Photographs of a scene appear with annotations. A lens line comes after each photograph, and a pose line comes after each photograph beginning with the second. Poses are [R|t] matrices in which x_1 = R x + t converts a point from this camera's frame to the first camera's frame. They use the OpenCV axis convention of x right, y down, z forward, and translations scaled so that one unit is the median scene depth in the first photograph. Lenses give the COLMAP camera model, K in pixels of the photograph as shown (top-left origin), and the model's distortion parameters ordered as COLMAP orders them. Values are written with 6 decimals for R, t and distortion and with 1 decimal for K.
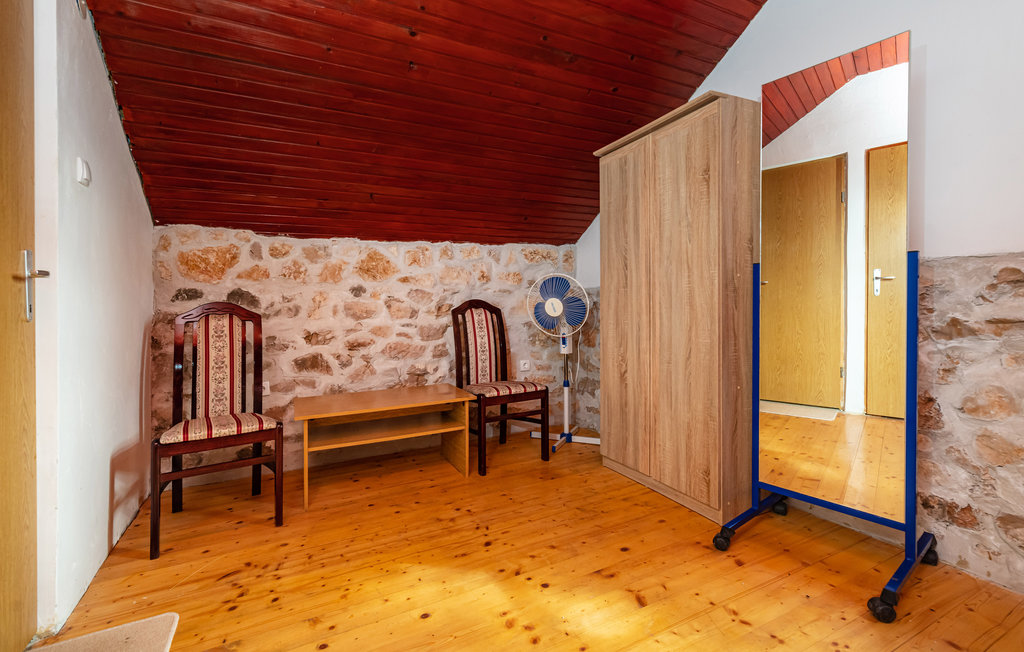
lens RADIAL K [[436.4, 0, 509.3], [0, 436.4, 309.5], [0, 0, 1]] dist [-0.000647, 0.001047]
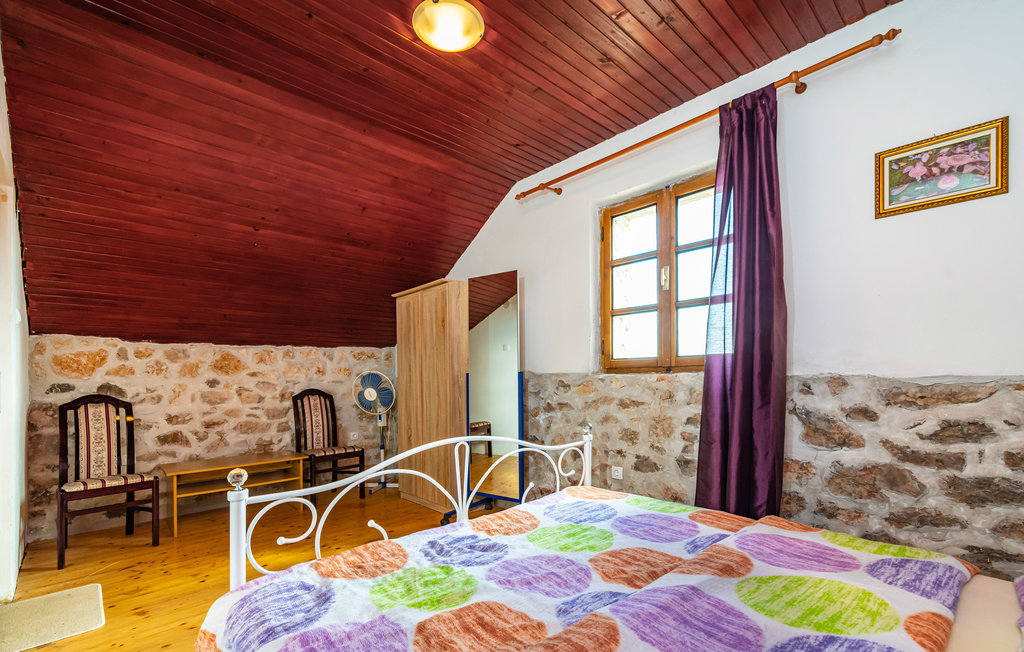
lens RADIAL K [[436.4, 0, 522.2], [0, 436.4, 389.8], [0, 0, 1]] dist [-0.000647, 0.001047]
pose [[0.952522, -0.002989, 0.304456, 0.153499], [-0.000182, 0.999946, 0.010388, -0.038523], [-0.304471, -0.009950, 0.952470, -0.581363]]
